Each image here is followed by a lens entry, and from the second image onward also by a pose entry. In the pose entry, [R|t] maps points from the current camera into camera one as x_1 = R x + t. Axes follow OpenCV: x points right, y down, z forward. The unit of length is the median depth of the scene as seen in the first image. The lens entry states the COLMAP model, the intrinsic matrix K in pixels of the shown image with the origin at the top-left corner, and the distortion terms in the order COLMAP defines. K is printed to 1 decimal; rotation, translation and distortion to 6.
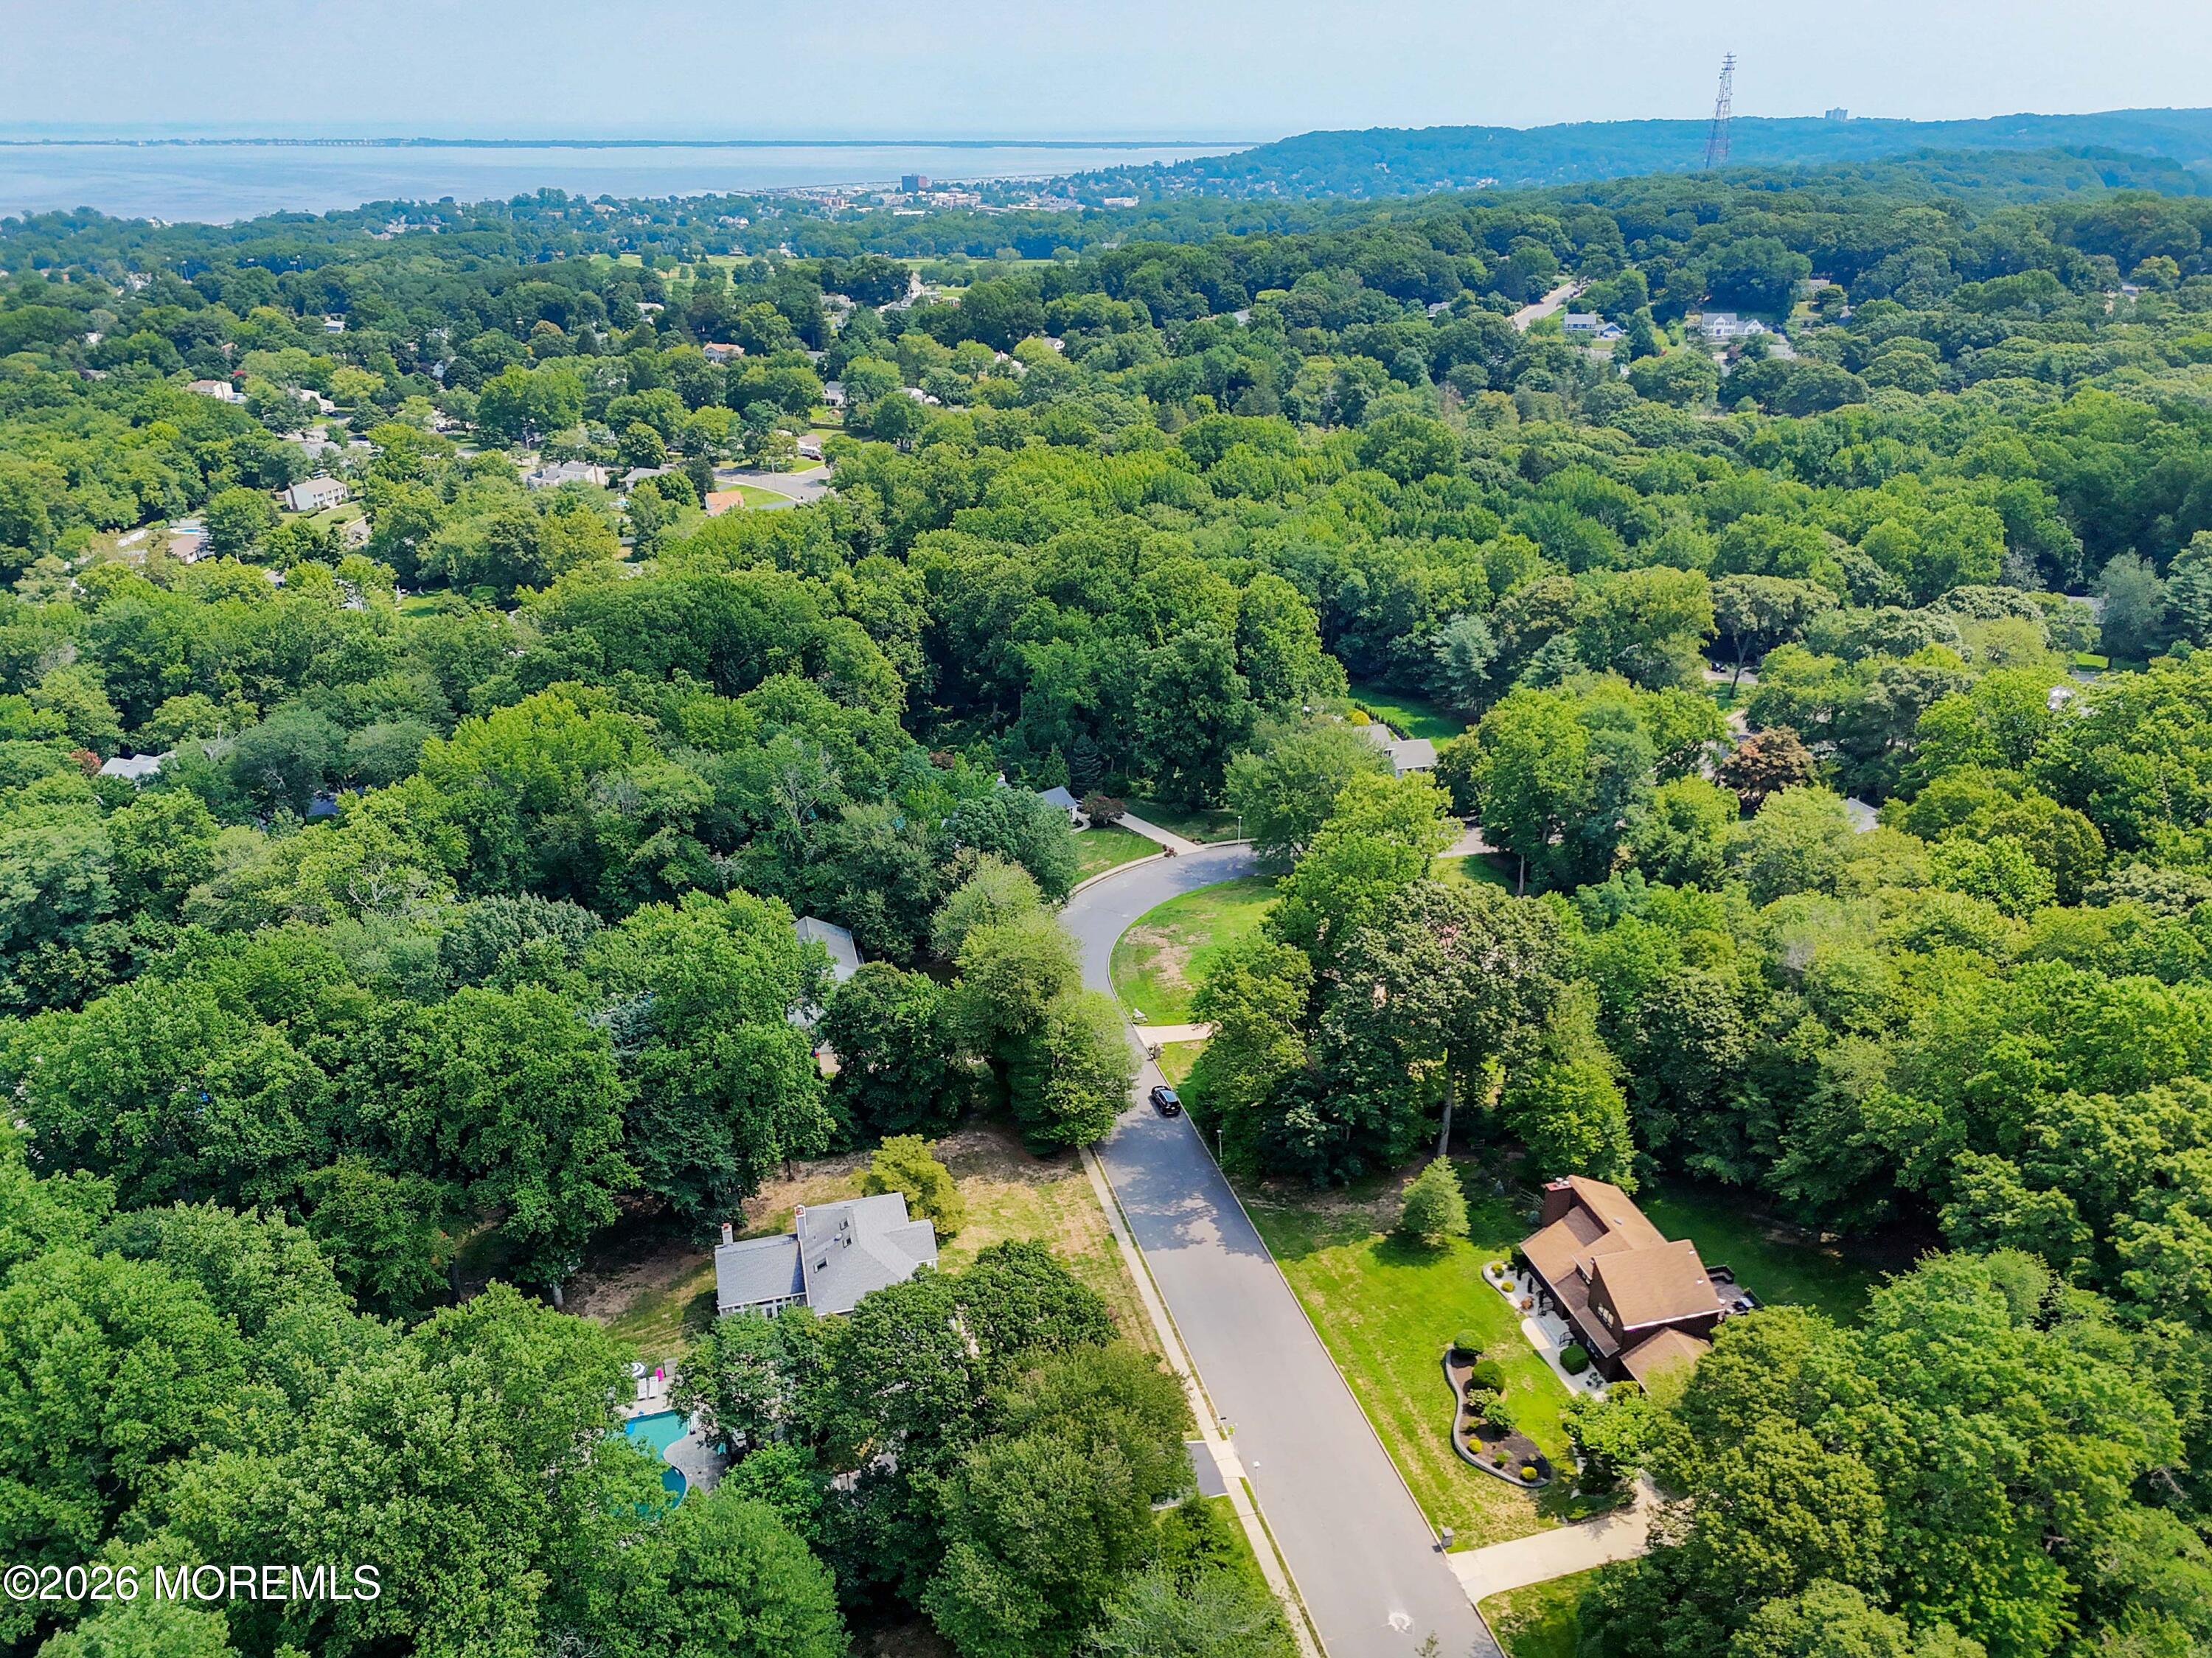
lens RADIAL K [[1638.7, 0, 1106.0], [0, 1638.7, 829.0], [0, 0, 1]] dist [0.084478, -0.077139]
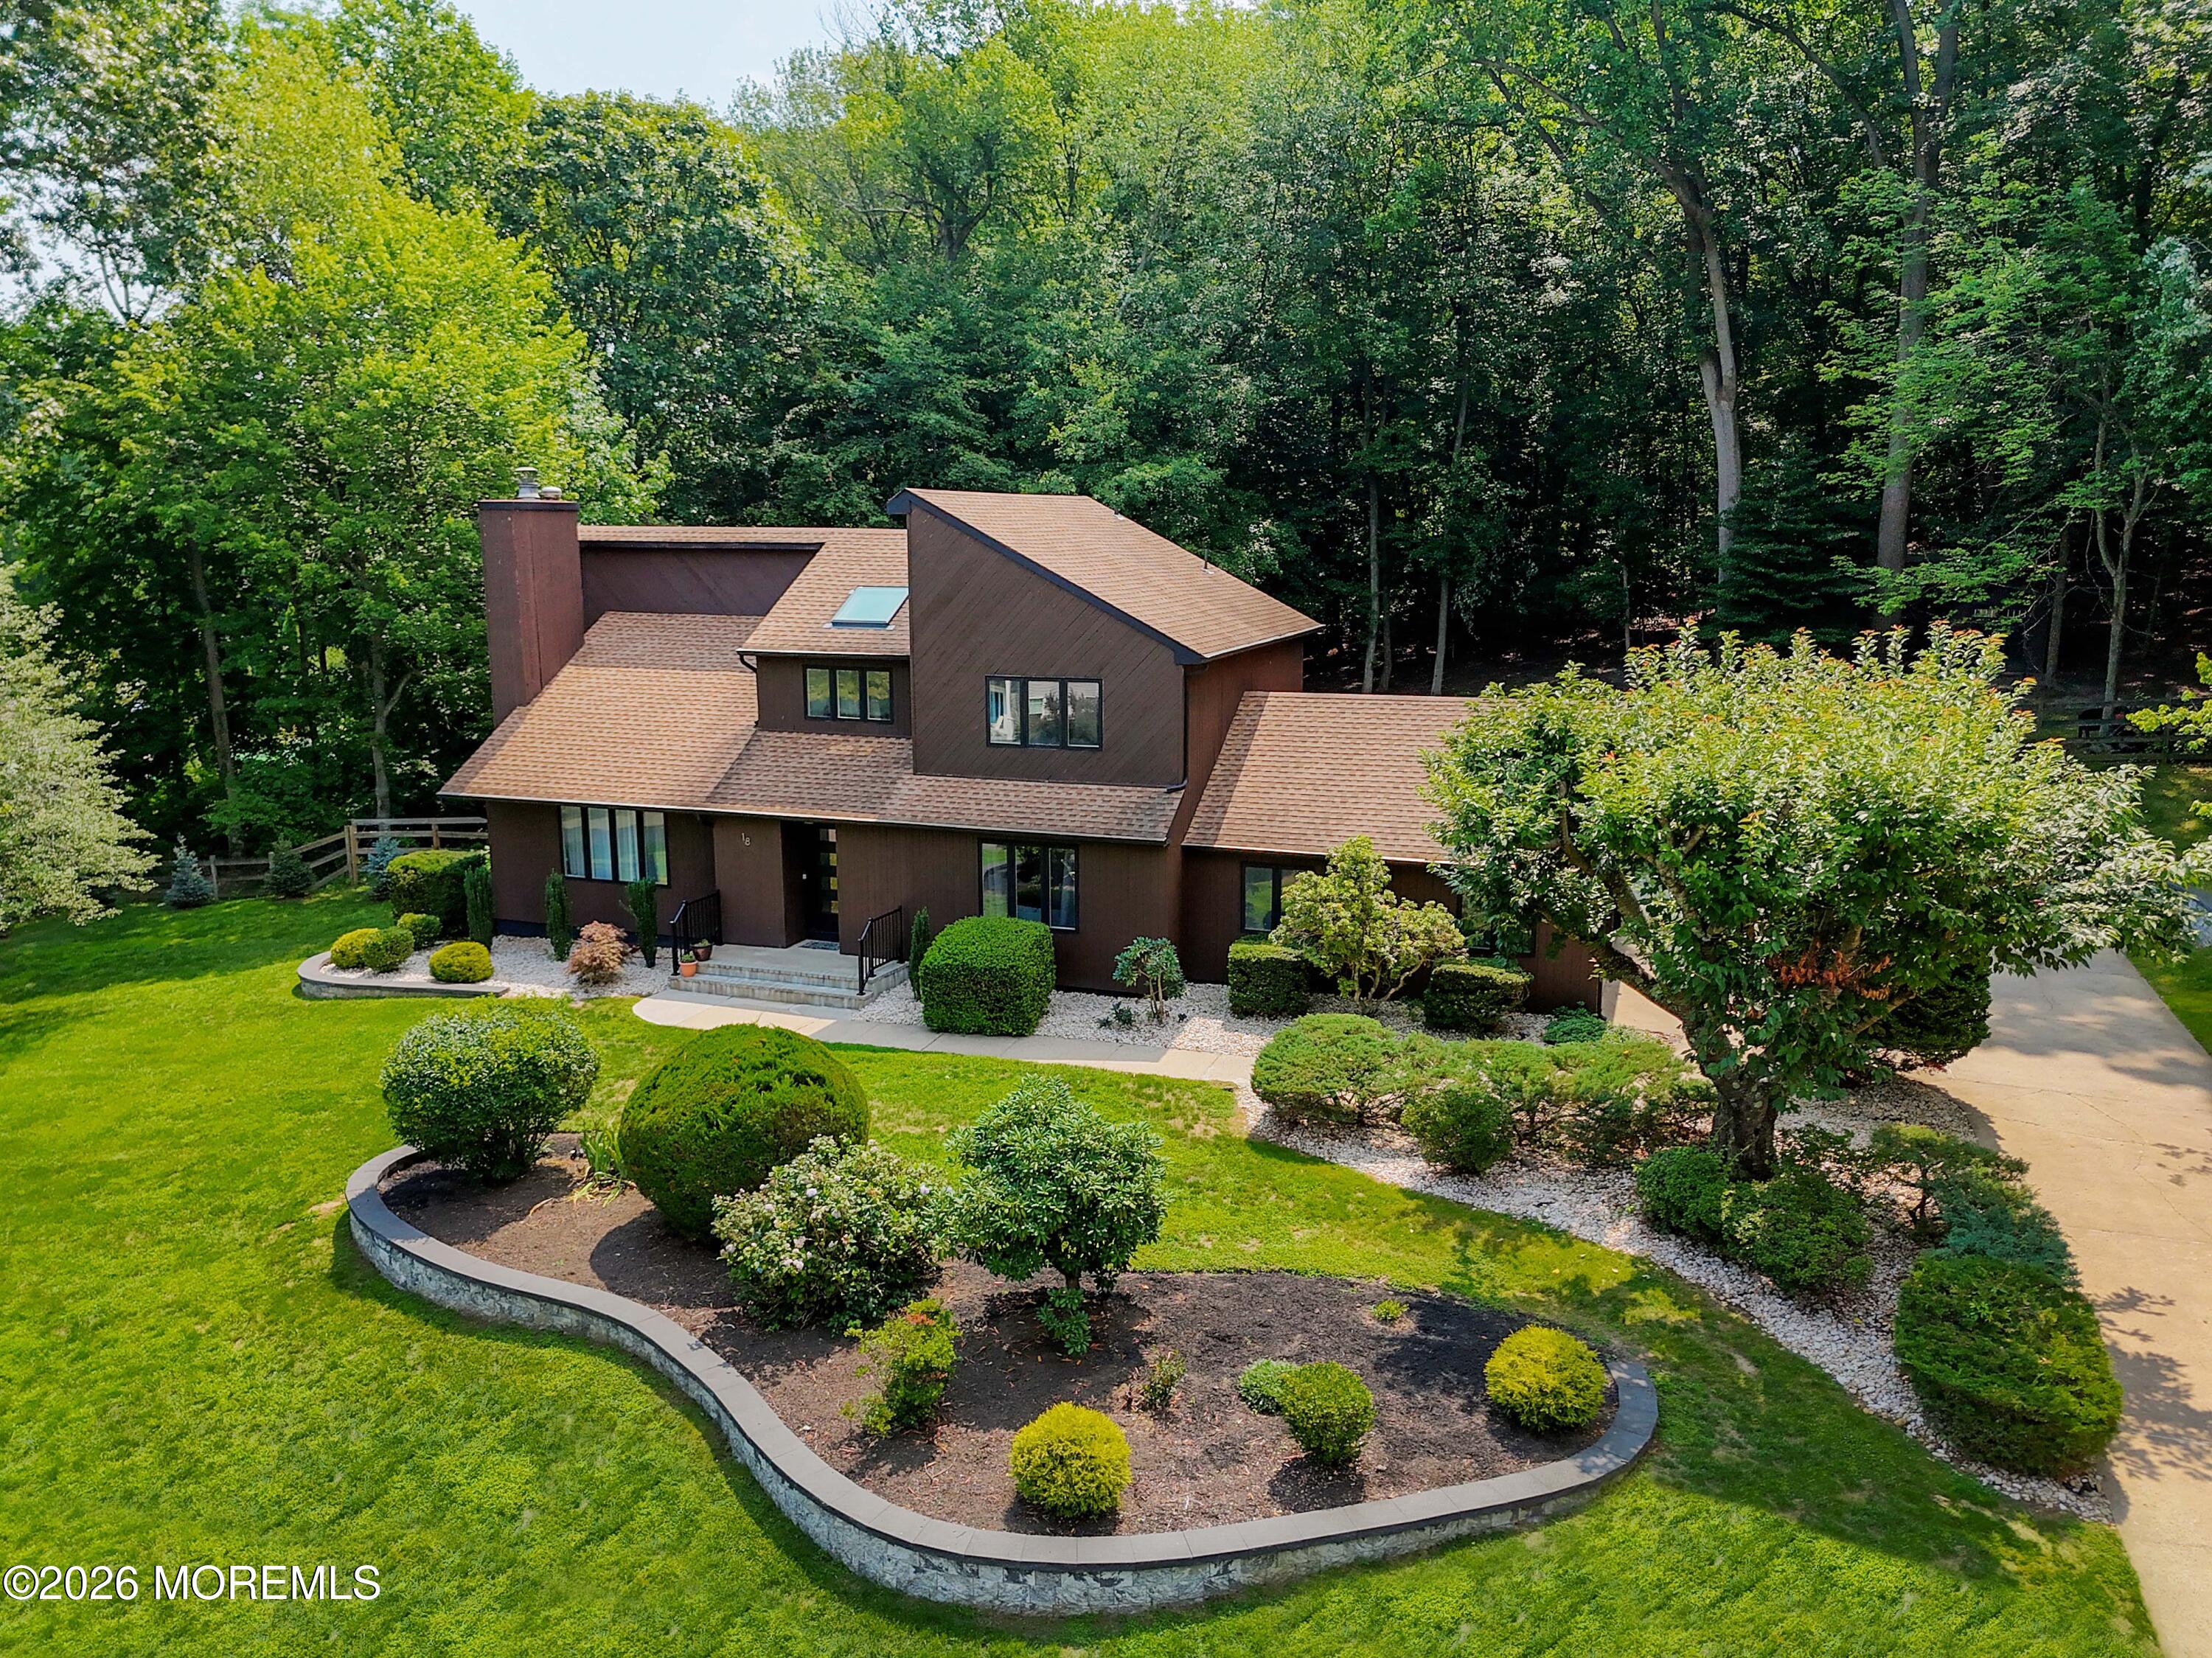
lens RADIAL K [[1639.1, 0, 1095.1], [0, 1639.1, 820.4], [0, 0, 1]] dist [0.088114, -0.088807]
pose [[0.581137, -0.149419, 0.799971, 0.129384], [0.325913, 0.943459, -0.060539, 0.311381], [-0.745694, 0.295903, 0.596977, 0.845799]]
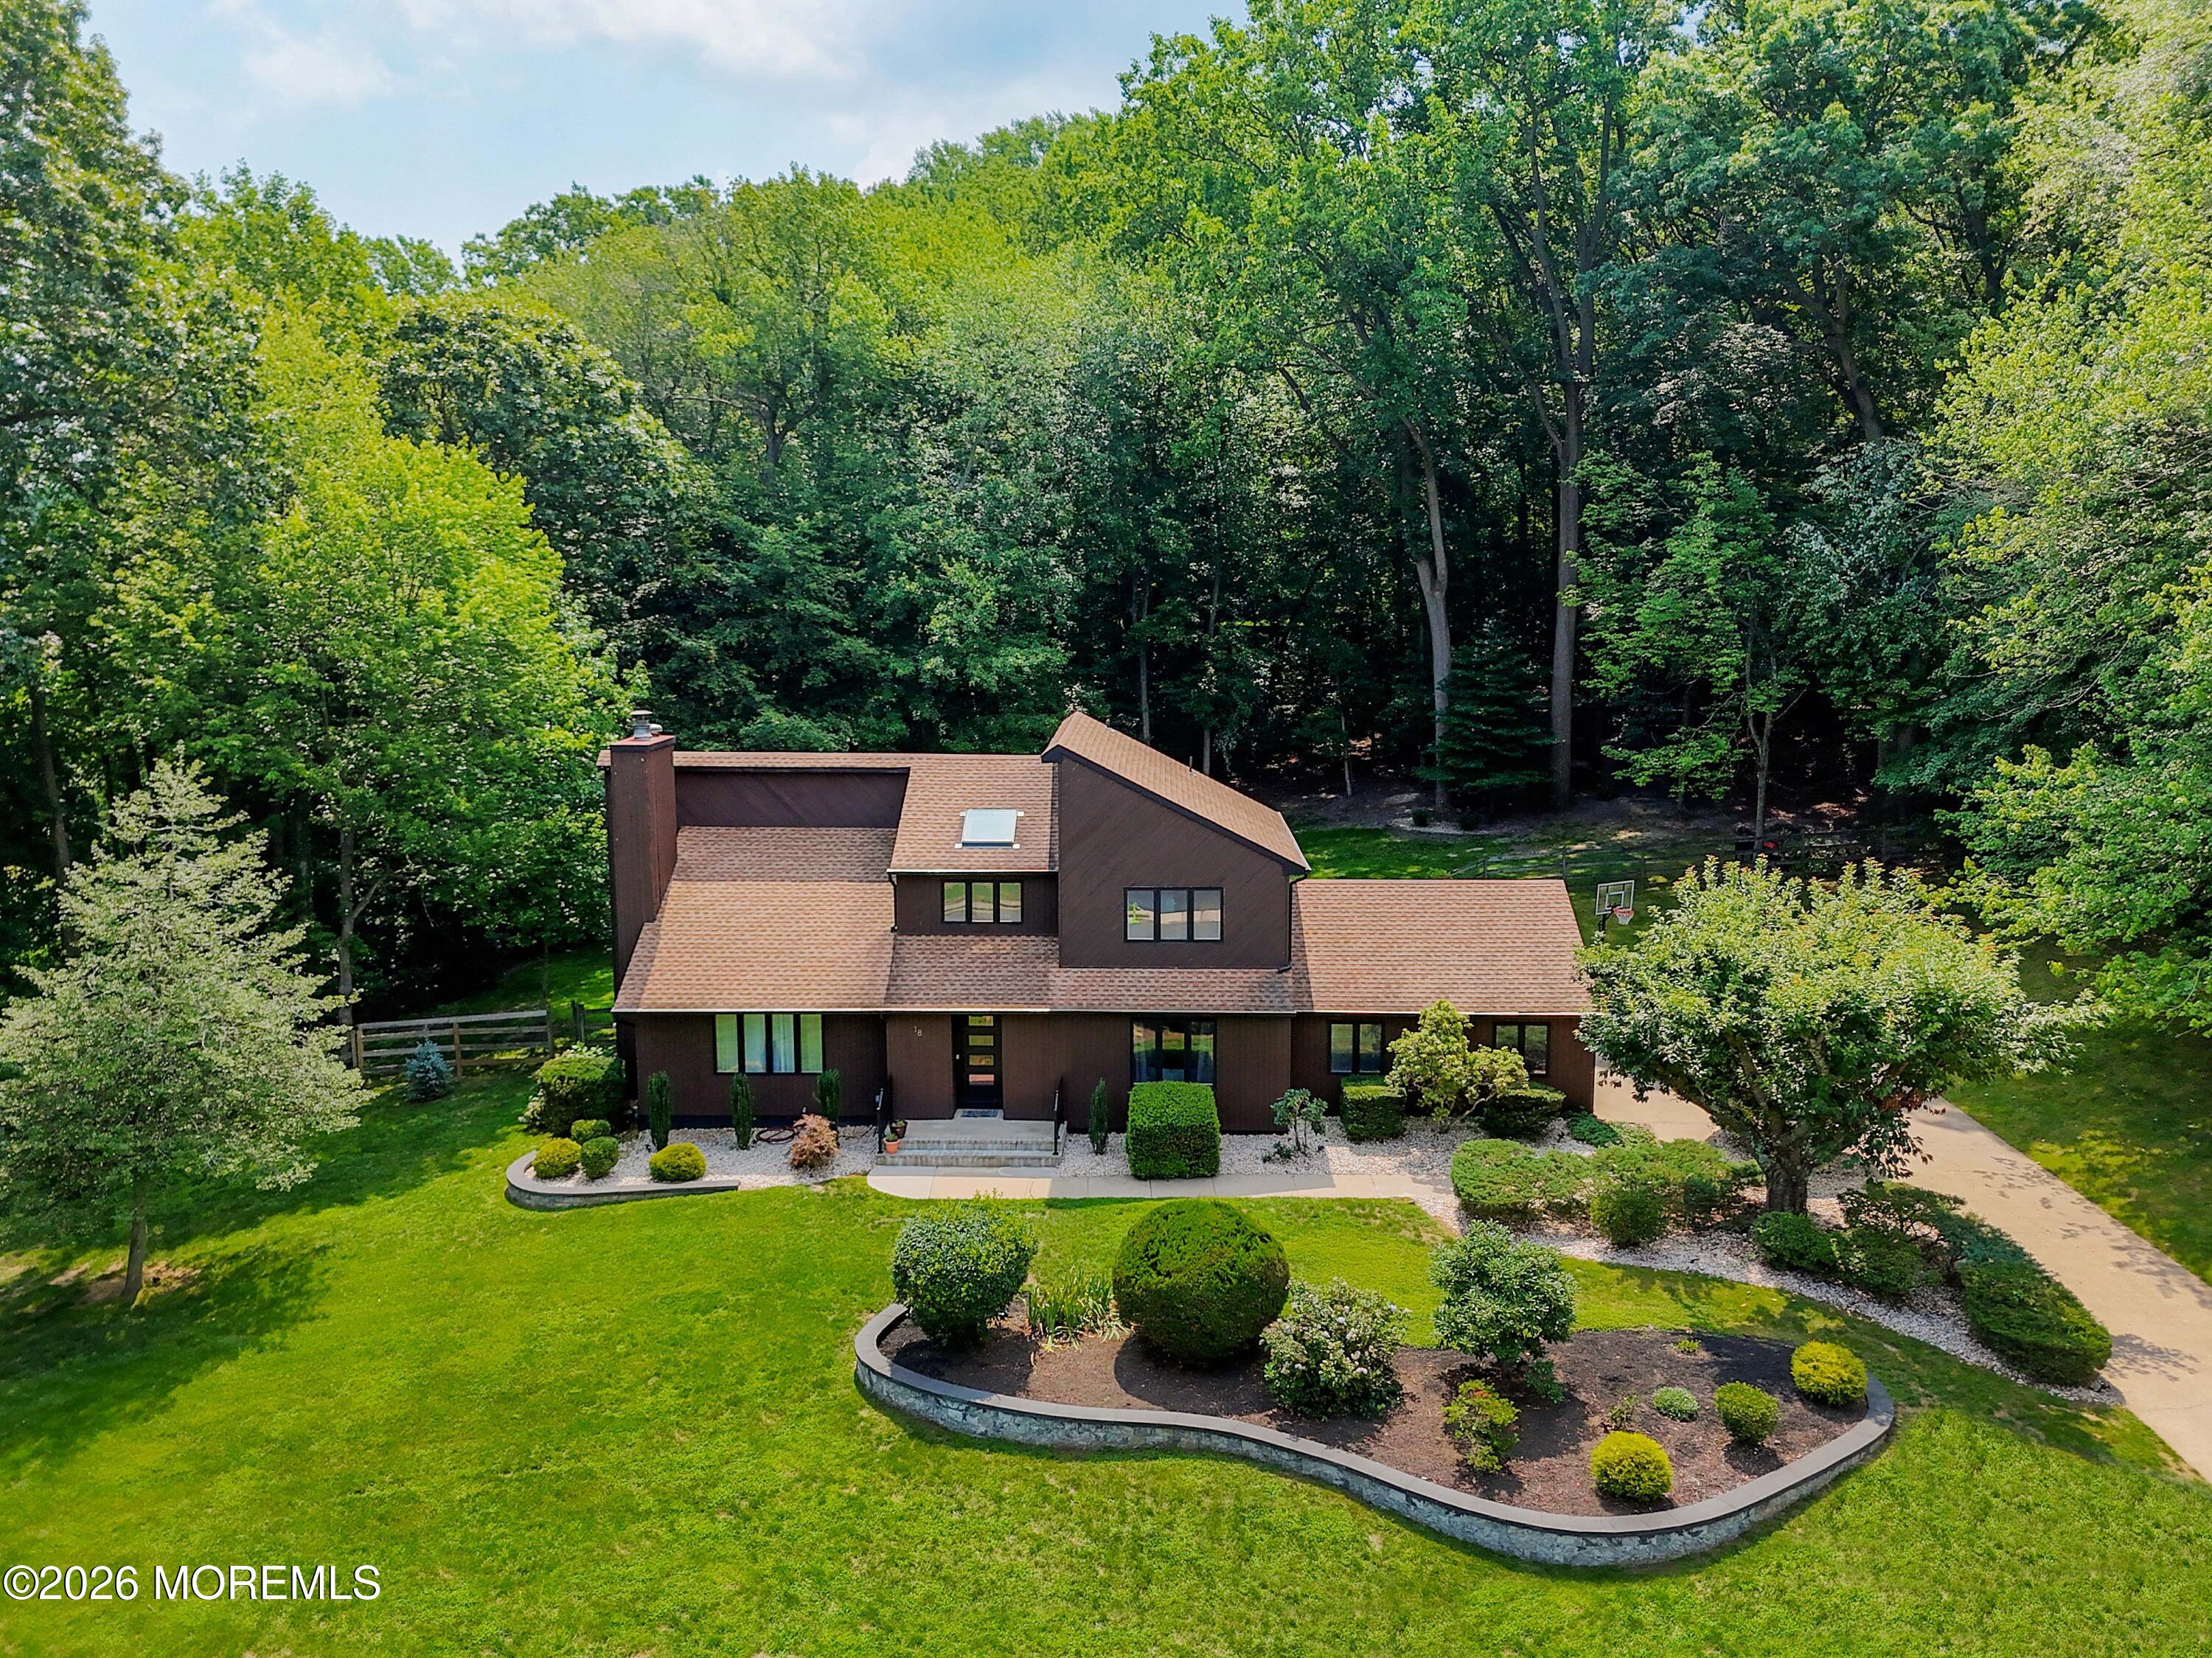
lens RADIAL K [[1638.7, 0, 1106.0], [0, 1638.7, 829.0], [0, 0, 1]] dist [0.084478, -0.077139]
pose [[0.290142, -0.147019, 0.945623, 0.044642], [0.380464, 0.924402, 0.026984, 0.260381], [-0.878103, 0.351947, 0.324143, 0.889407]]
